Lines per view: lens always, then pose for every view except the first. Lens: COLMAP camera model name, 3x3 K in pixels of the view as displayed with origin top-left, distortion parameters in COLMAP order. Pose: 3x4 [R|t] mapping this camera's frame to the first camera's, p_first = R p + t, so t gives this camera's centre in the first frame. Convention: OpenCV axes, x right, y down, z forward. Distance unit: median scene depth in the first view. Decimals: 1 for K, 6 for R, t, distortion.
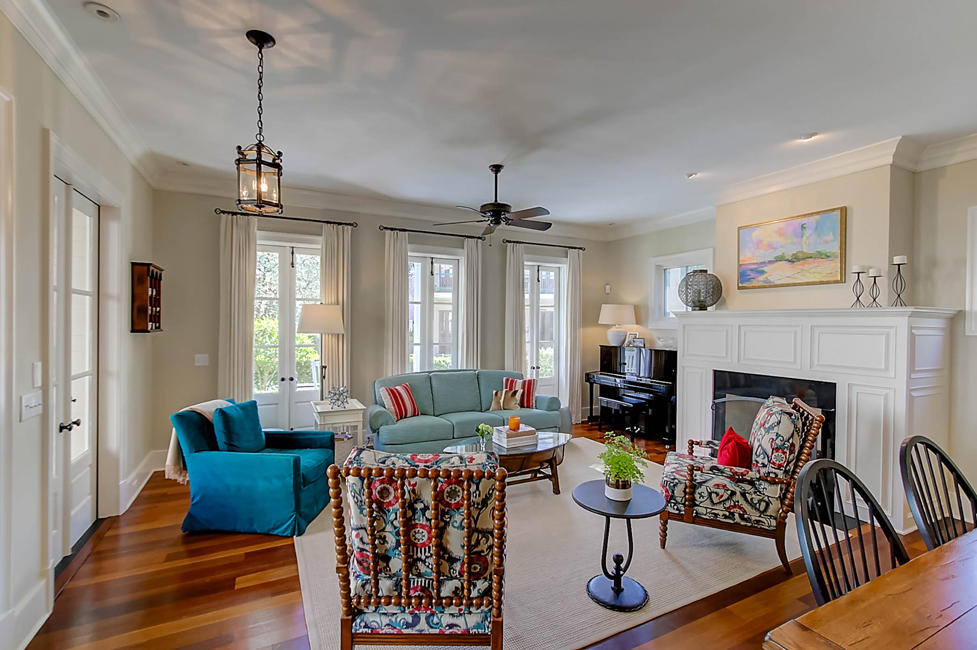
lens RADIAL K [[442.6, 0, 486.5], [0, 442.6, 325.4], [0, 0, 1]] dist [-0.001314, 0.001370]
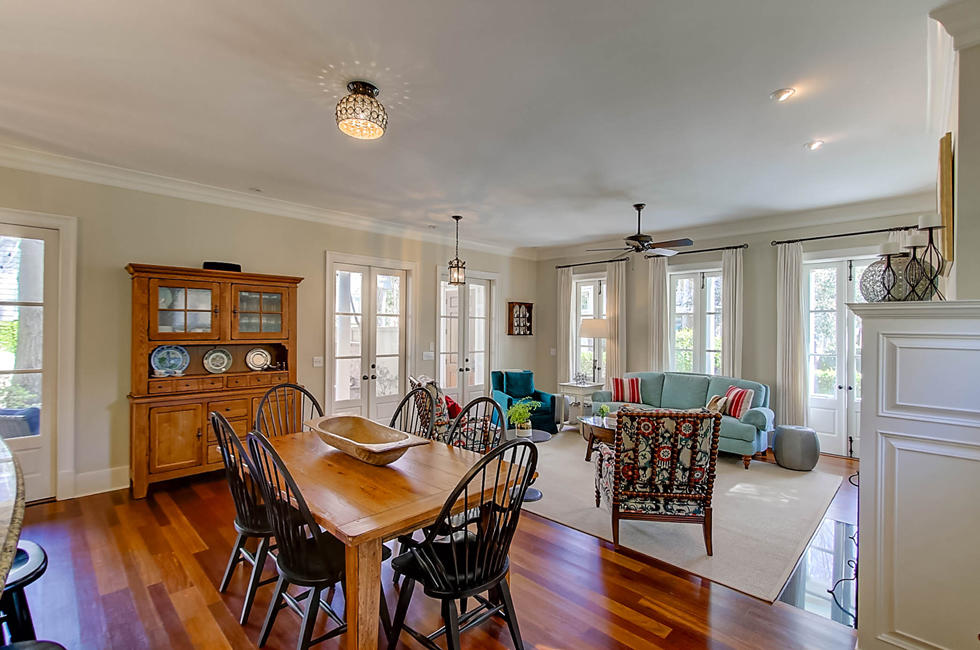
lens RADIAL K [[443.9, 0, 488.0], [0, 443.9, 325.4], [0, 0, 1]] dist [-0.001314, 0.001370]
pose [[0.314175, -0.013106, -0.949275, 1.070562], [-0.012526, 0.999760, -0.017948, 0.007838], [0.949282, 0.017529, 0.313935, 0.208152]]
